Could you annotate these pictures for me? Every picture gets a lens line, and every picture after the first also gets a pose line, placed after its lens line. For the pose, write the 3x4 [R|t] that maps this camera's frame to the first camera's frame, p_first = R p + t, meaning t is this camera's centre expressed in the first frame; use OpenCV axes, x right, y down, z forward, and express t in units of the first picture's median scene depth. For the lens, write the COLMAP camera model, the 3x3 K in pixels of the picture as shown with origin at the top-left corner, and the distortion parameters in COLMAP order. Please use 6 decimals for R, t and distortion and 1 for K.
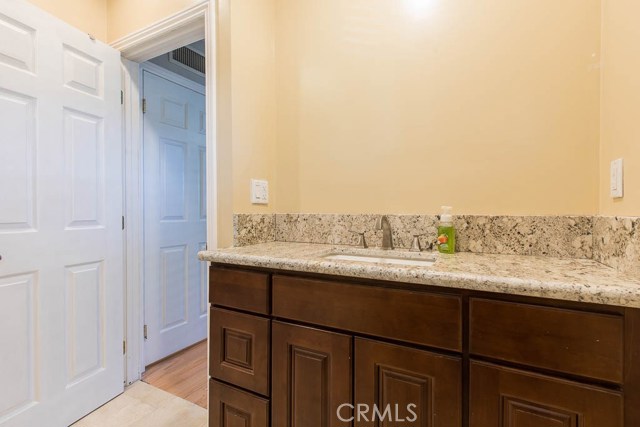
lens RADIAL K [[292.8, 0, 323.6], [0, 292.8, 213.6], [0, 0, 1]] dist [0.004945, 0.001573]
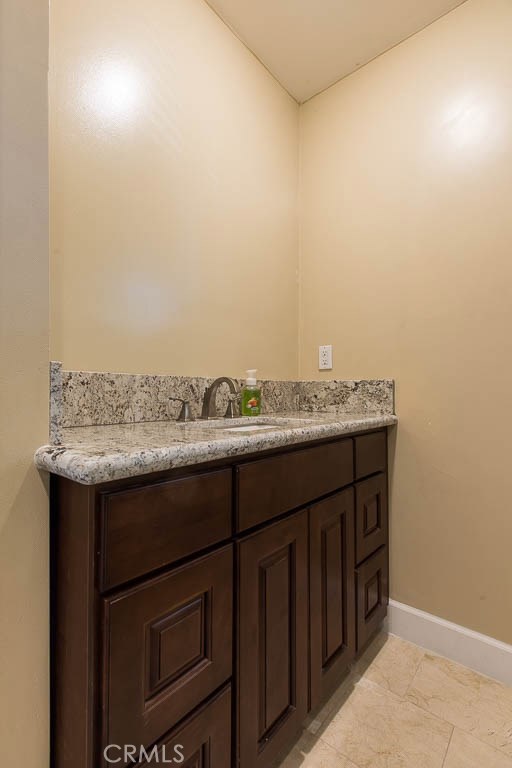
lens RADIAL K [[351.4, 0, 259.4], [0, 351.4, 384.3], [0, 0, 1]] dist [0.004945, 0.001573]
pose [[0.264866, 0.013166, 0.964195, -0.652003], [0.007113, 0.999853, -0.015606, 0.038086], [-0.964259, 0.010991, 0.264733, 0.570892]]
